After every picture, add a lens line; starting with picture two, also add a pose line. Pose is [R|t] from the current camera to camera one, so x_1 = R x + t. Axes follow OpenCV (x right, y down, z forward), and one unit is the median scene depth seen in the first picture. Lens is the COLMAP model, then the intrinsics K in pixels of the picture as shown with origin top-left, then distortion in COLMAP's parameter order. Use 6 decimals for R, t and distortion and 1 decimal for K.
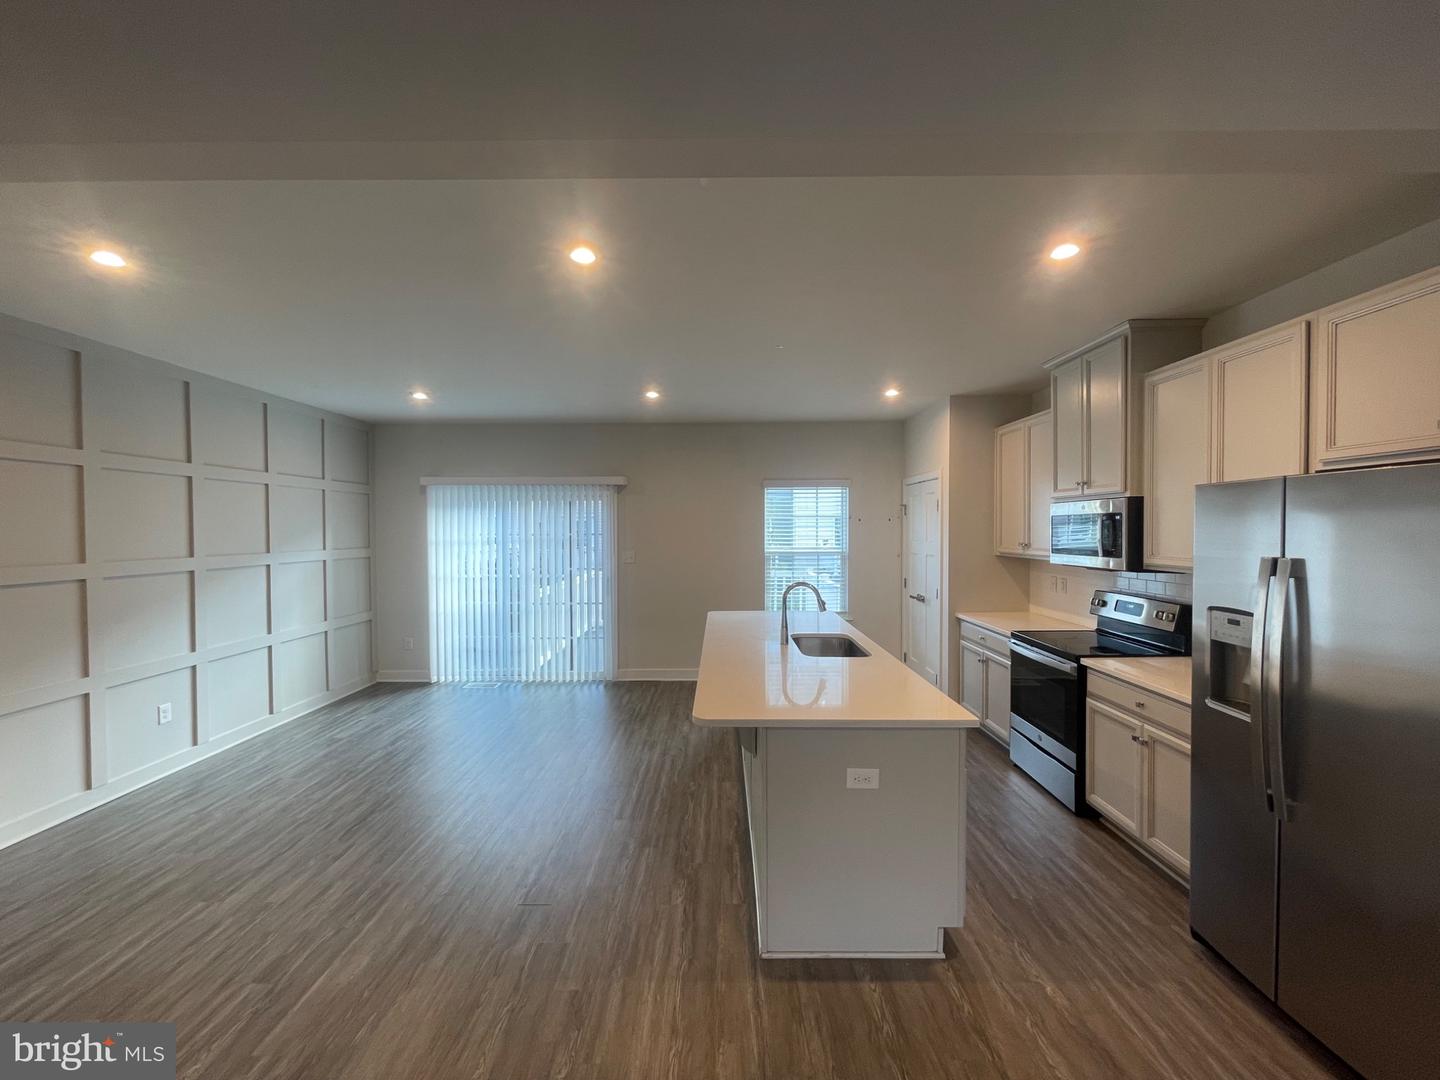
lens RADIAL K [[576.2, 0, 724.1], [0, 576.2, 535.8], [0, 0, 1]] dist [0.002744, -0.001559]
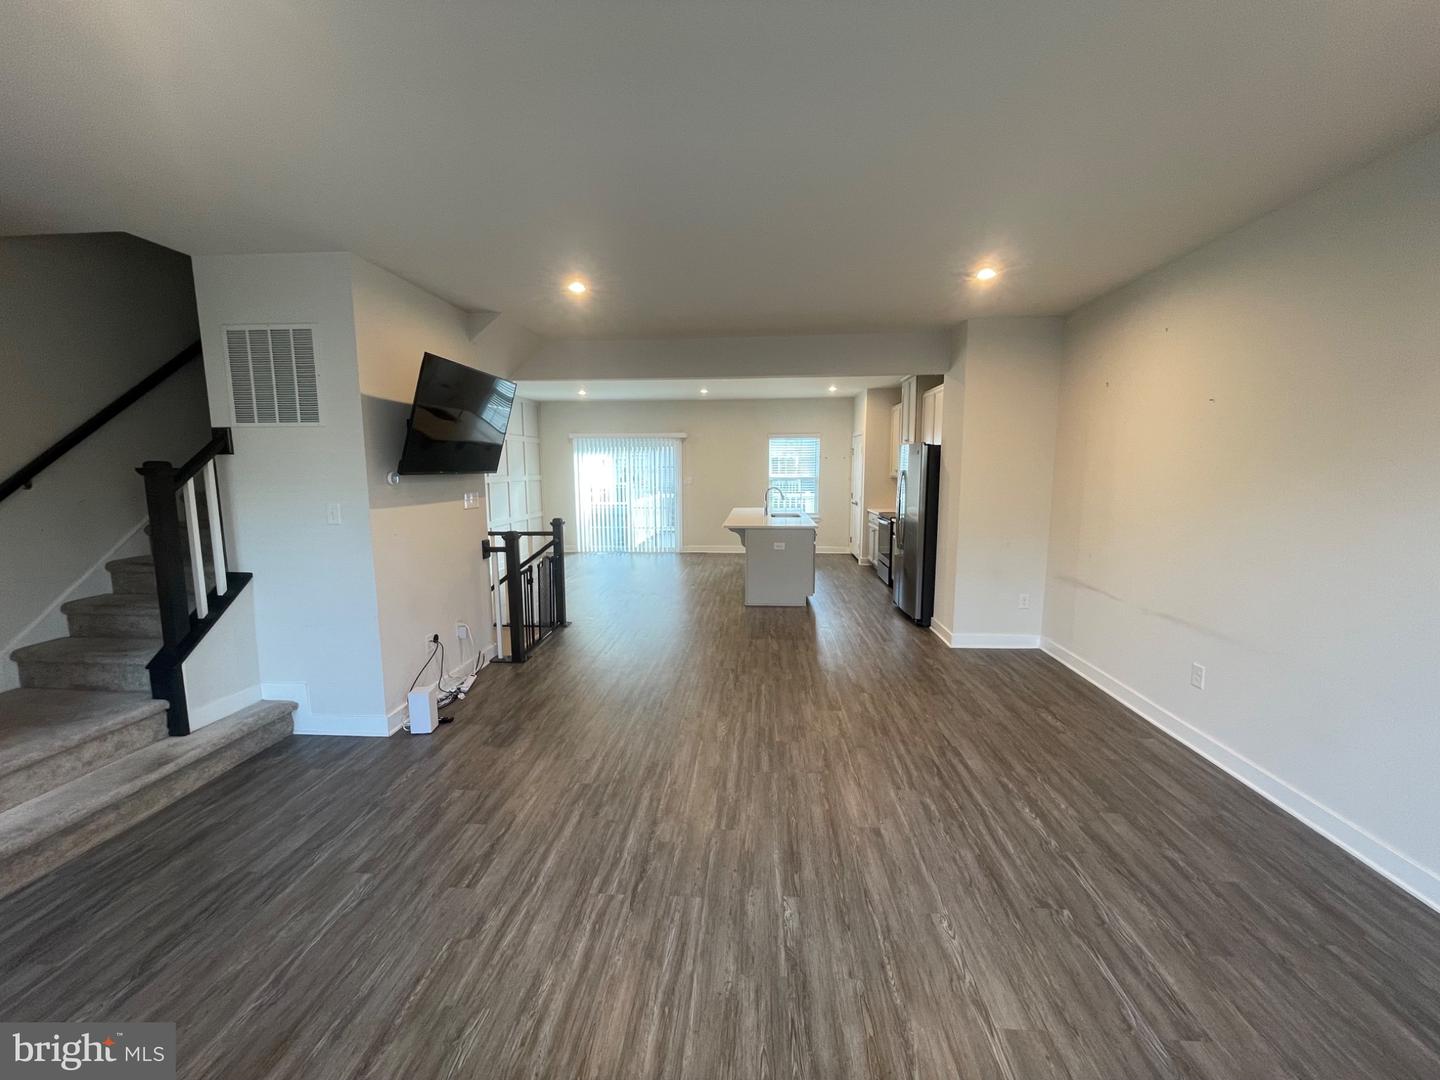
lens RADIAL K [[576.2, 0, 746.3], [0, 576.2, 539.5], [0, 0, 1]] dist [0.002744, -0.001559]
pose [[0.999300, 0.003609, -0.037241, 0.088406], [0.000586, 0.993707, 0.112008, 0.026724], [0.037411, -0.111952, 0.993009, -0.932600]]
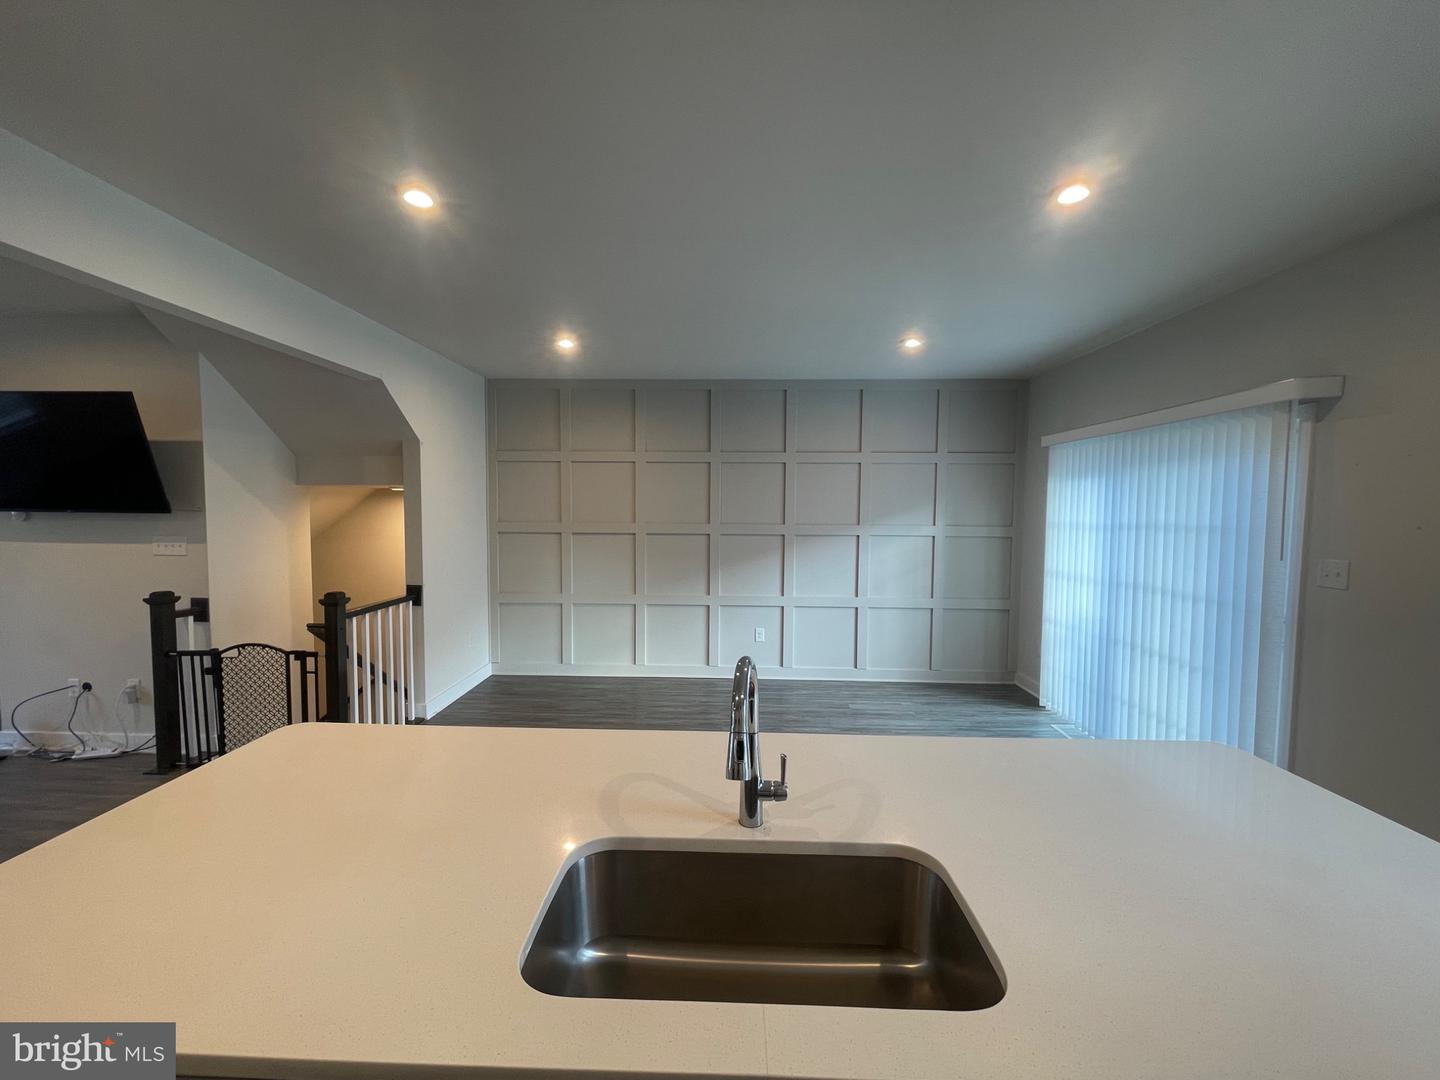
lens RADIAL K [[576.2, 0, 717.4], [0, 576.2, 542.8], [0, 0, 1]] dist [0.002744, -0.001559]
pose [[-0.033461, 0.064470, -0.997358, 0.334532], [-0.022326, 0.997620, 0.065236, -0.002105], [0.999191, 0.024450, -0.031942, 0.766396]]
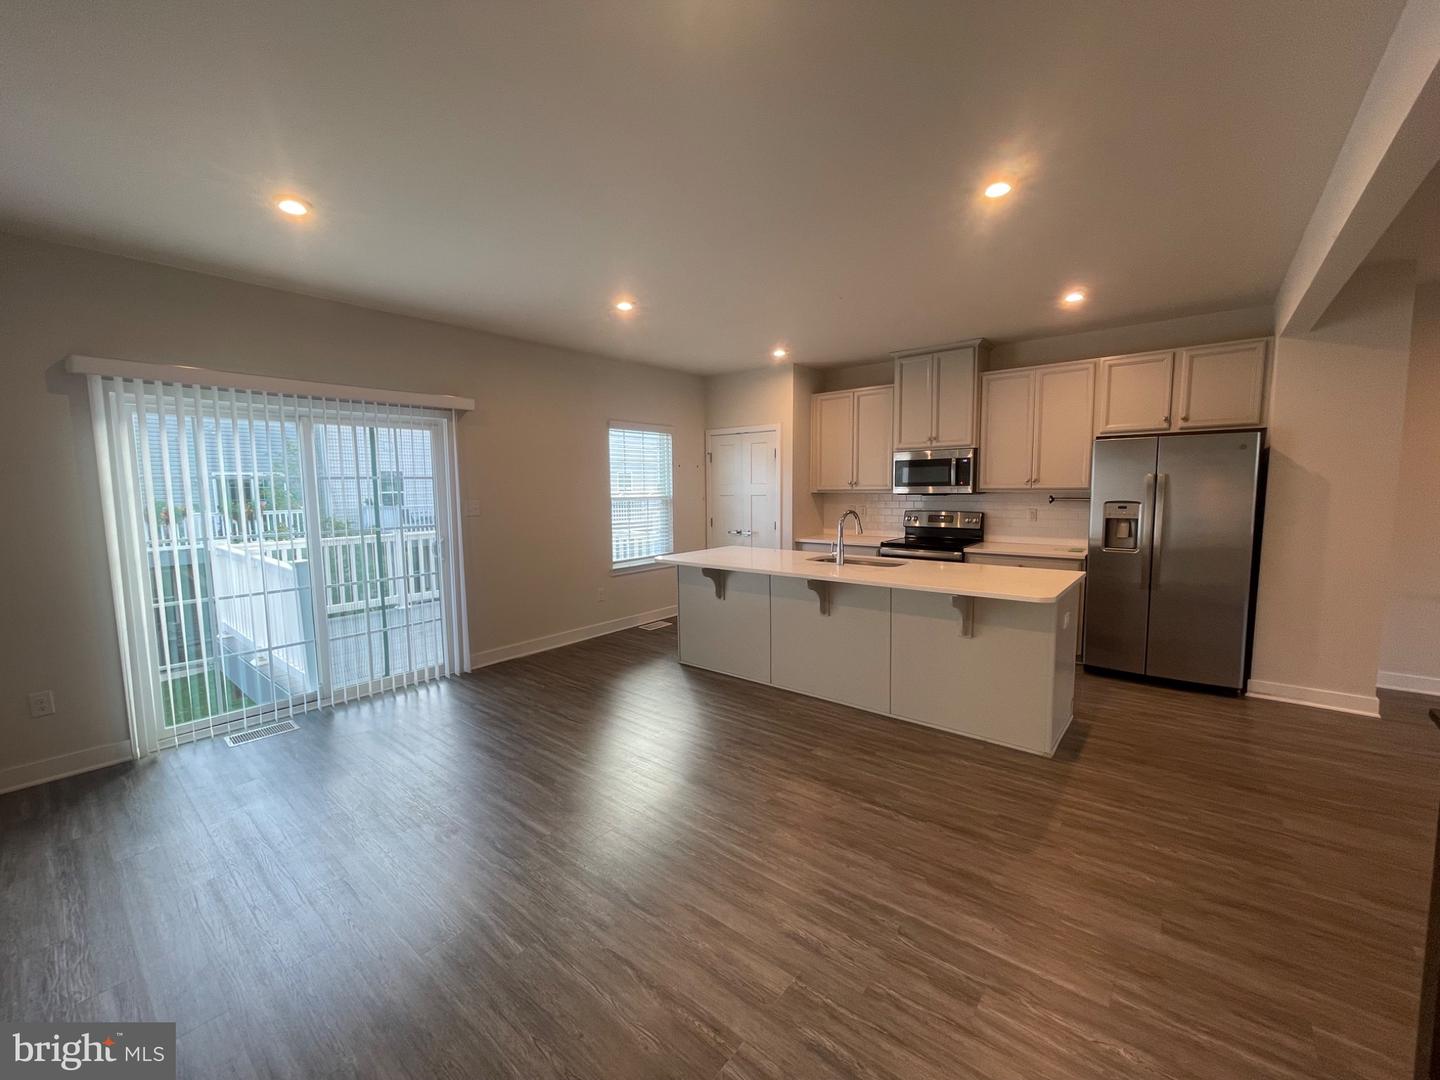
lens RADIAL K [[576.2, 0, 715.0], [0, 576.2, 535.8], [0, 0, 1]] dist [0.002744, -0.001559]
pose [[0.637075, -0.071842, 0.767446, -0.724028], [0.019086, 0.996812, 0.077469, 0.027741], [-0.770565, -0.034707, 0.636416, 0.357262]]
